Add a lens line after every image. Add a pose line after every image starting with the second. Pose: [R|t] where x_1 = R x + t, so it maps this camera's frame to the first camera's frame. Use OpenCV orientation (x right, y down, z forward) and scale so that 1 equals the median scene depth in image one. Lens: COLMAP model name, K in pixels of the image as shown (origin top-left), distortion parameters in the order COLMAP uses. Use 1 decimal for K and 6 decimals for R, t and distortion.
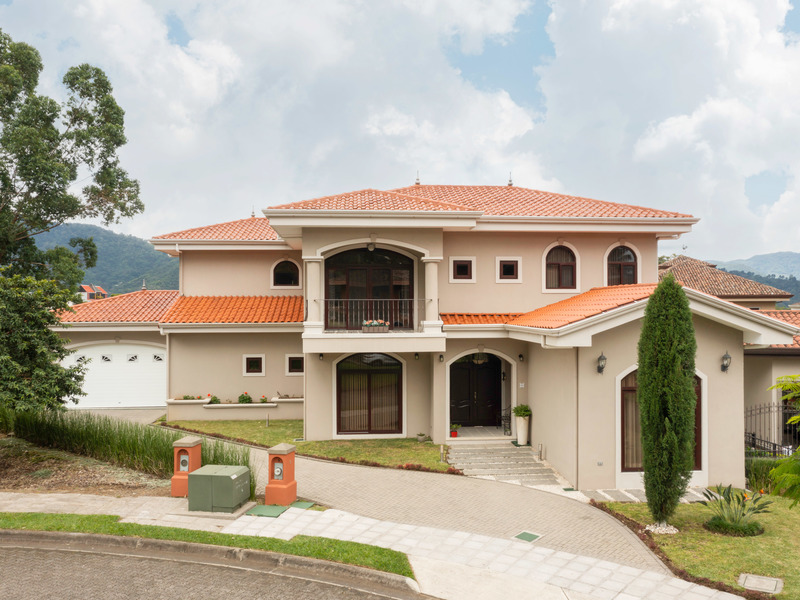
lens RADIAL K [[722.1, 0, 409.9], [0, 722.1, 309.7], [0, 0, 1]] dist [-0.034196, 0.025123]
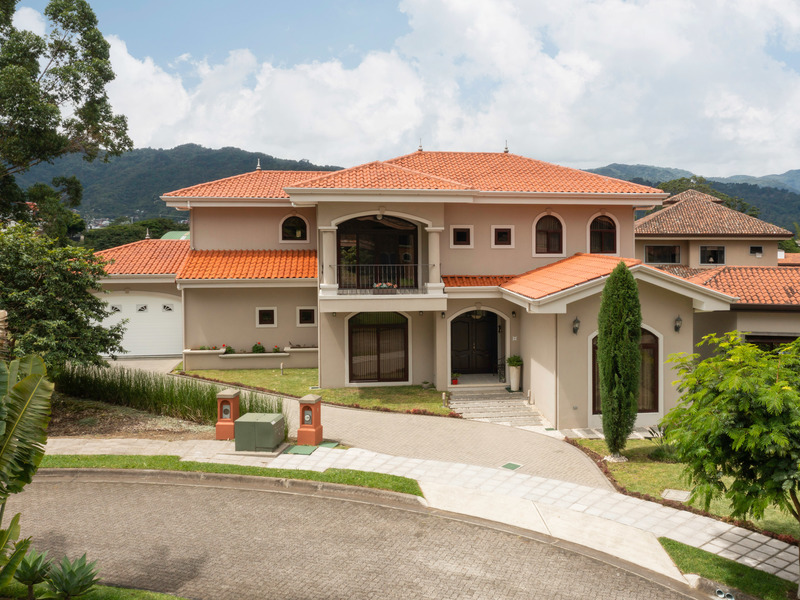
lens RADIAL K [[812.1, 0, 473.0], [0, 812.1, 284.8], [0, 0, 1]] dist [-0.018739, 0.000000]
pose [[0.996428, 0.000625, 0.084440, -0.018186], [-0.006372, 0.997679, 0.067800, -0.072928], [-0.084202, -0.068096, 0.994119, -0.286752]]
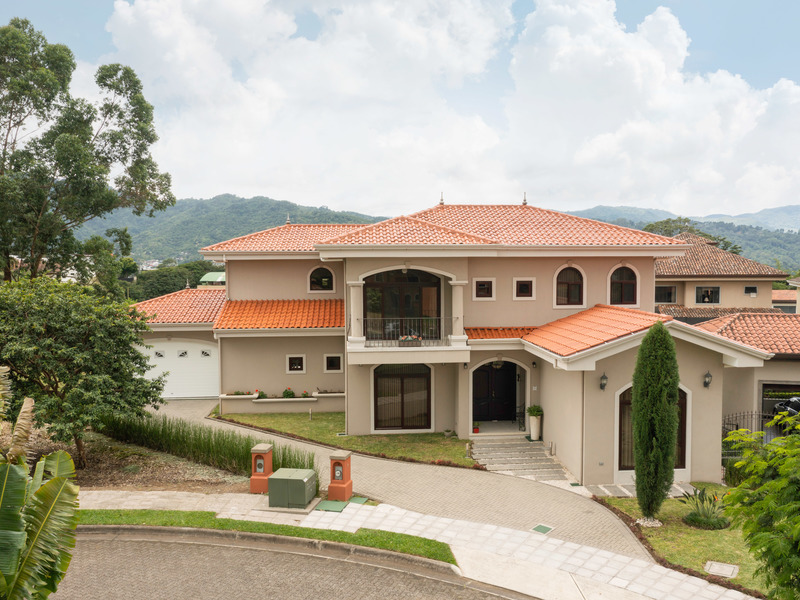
lens RADIAL K [[722.1, 0, 410.7], [0, 722.1, 324.4], [0, 0, 1]] dist [-0.034196, 0.025123]
pose [[0.999995, -0.001996, -0.002242, -0.045612], [0.002173, 0.996641, 0.081870, -0.103663], [0.002071, -0.081875, 0.996640, -0.163540]]
